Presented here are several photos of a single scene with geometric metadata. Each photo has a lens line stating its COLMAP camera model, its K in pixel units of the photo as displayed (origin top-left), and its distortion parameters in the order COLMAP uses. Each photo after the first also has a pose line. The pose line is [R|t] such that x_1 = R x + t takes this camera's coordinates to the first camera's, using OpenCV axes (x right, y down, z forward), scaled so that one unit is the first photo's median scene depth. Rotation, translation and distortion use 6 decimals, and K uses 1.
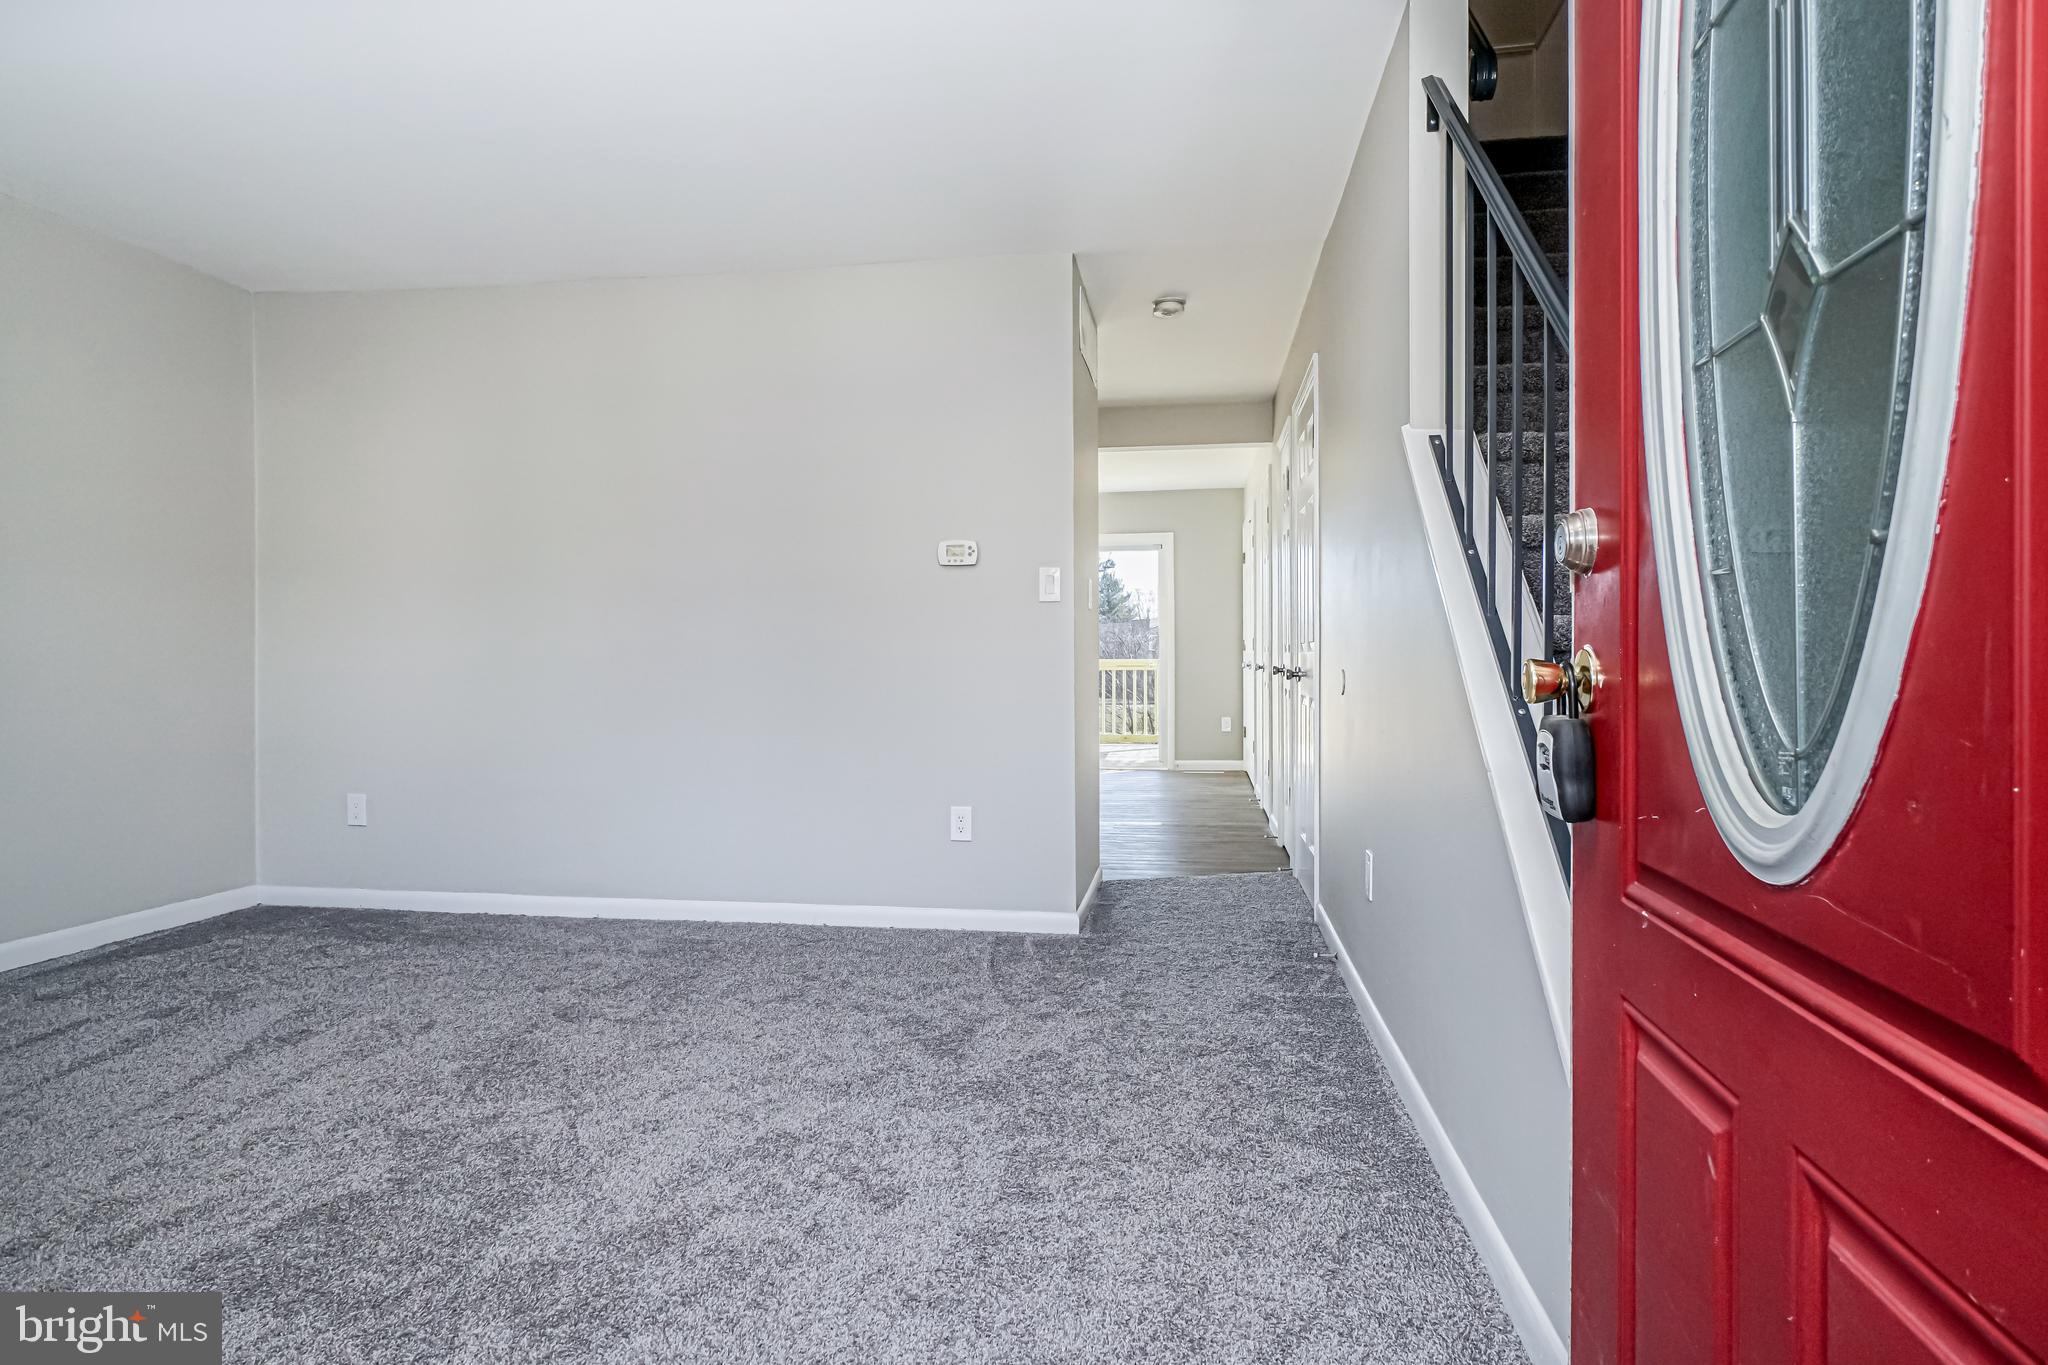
lens RADIAL K [[1068.1, 0, 1025.6], [0, 1068.1, 672.2], [0, 0, 1]] dist [-0.005487, 0.002699]
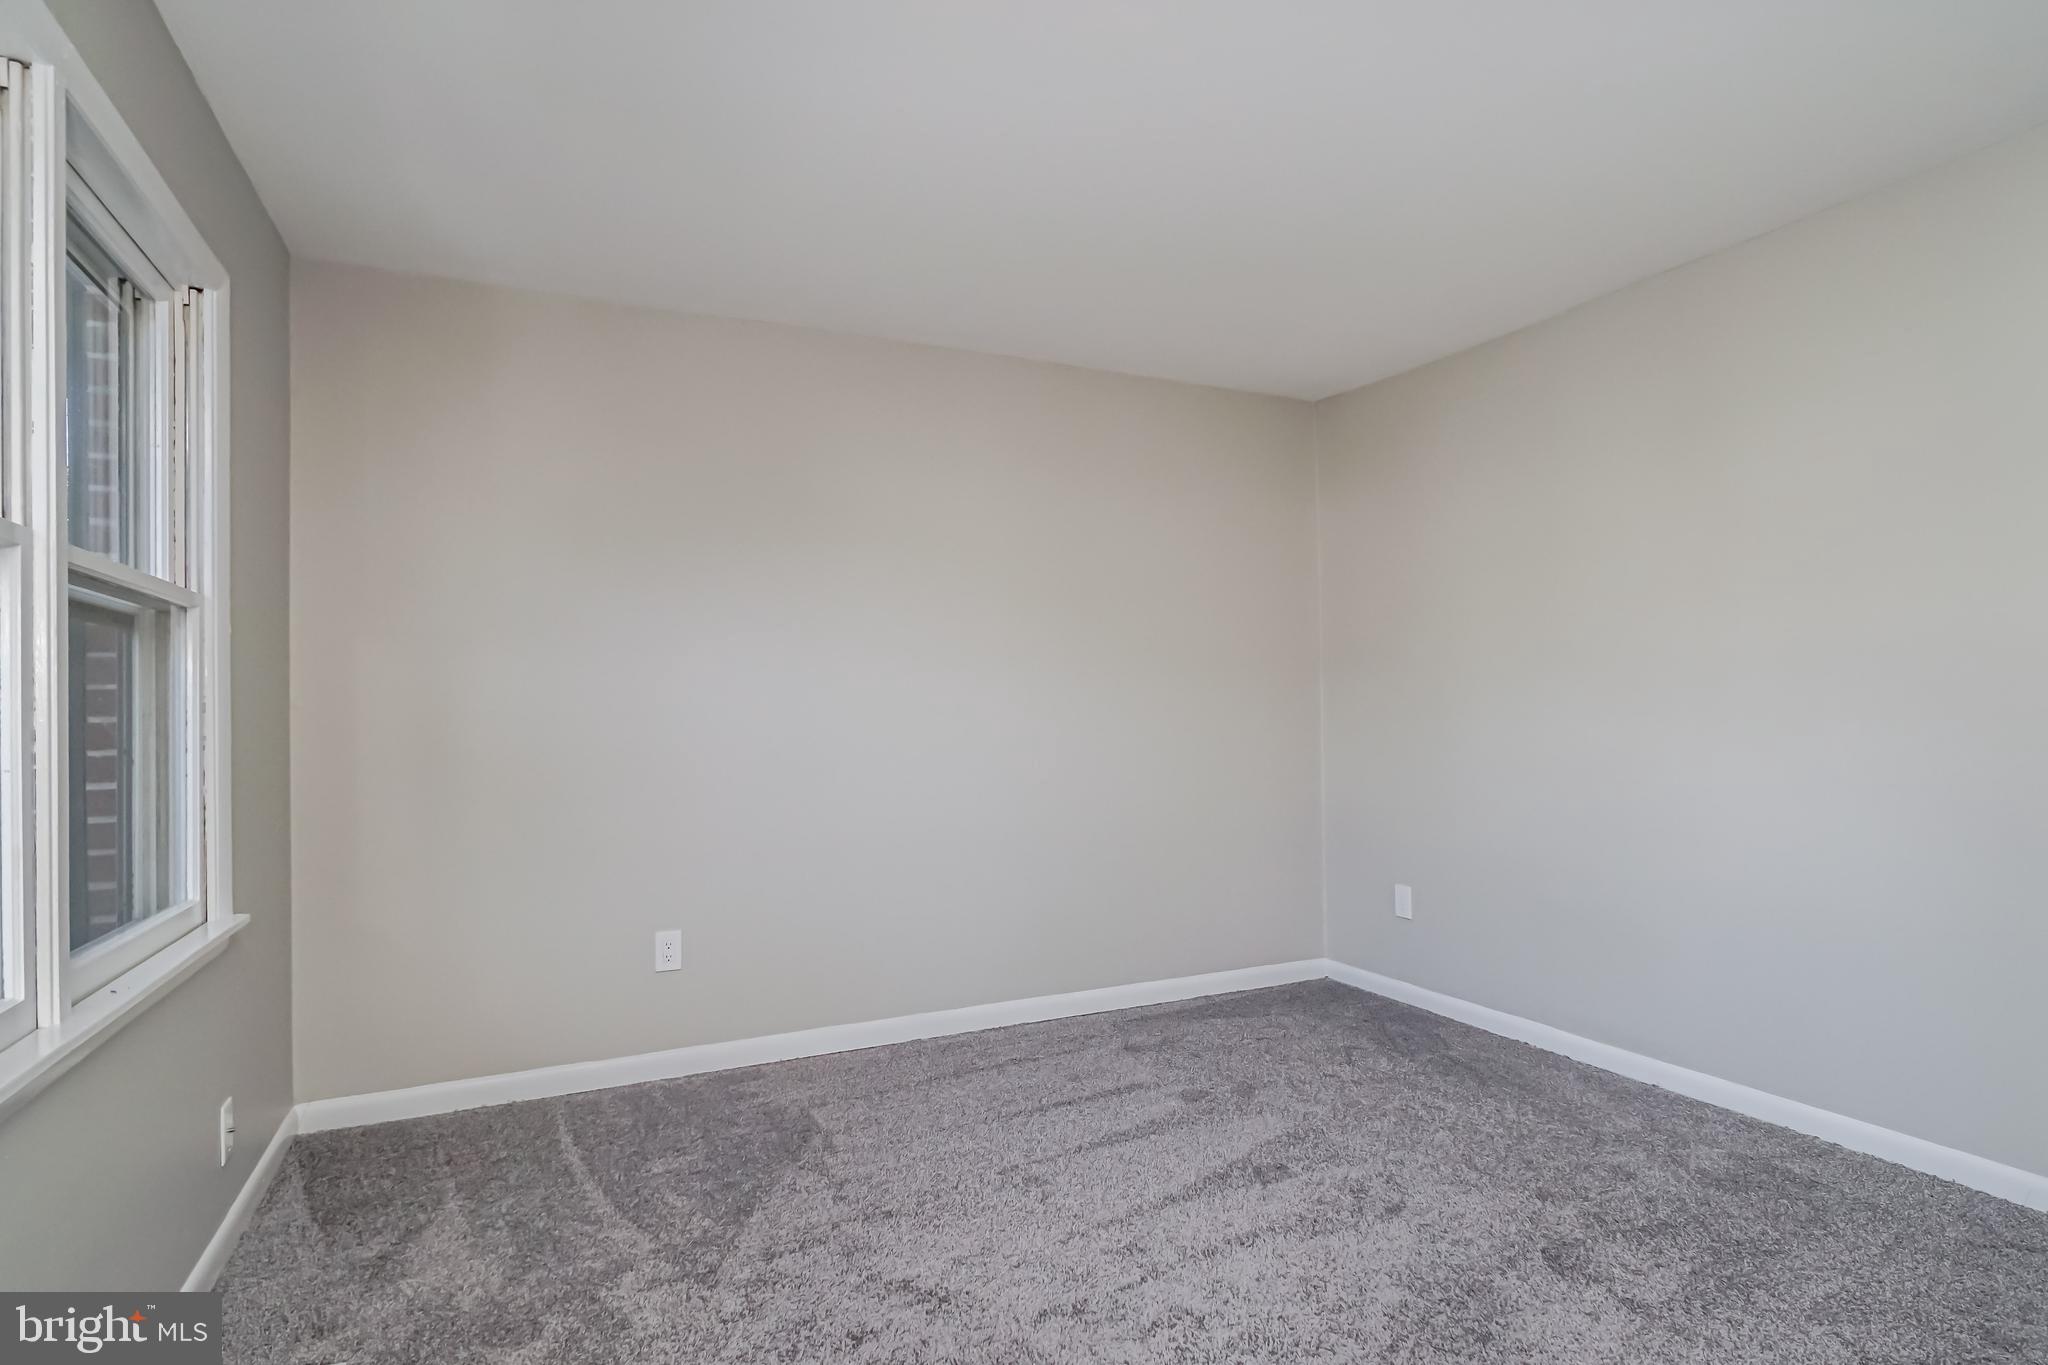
lens RADIAL K [[1068.1, 0, 1000.4], [0, 1068.1, 727.6], [0, 0, 1]] dist [-0.005487, 0.002699]
pose [[0.553466, 0.001574, -0.832870, -0.020765], [-0.006247, 0.999978, -0.002262, -0.047728], [0.832848, 0.006454, 0.553464, 0.238976]]
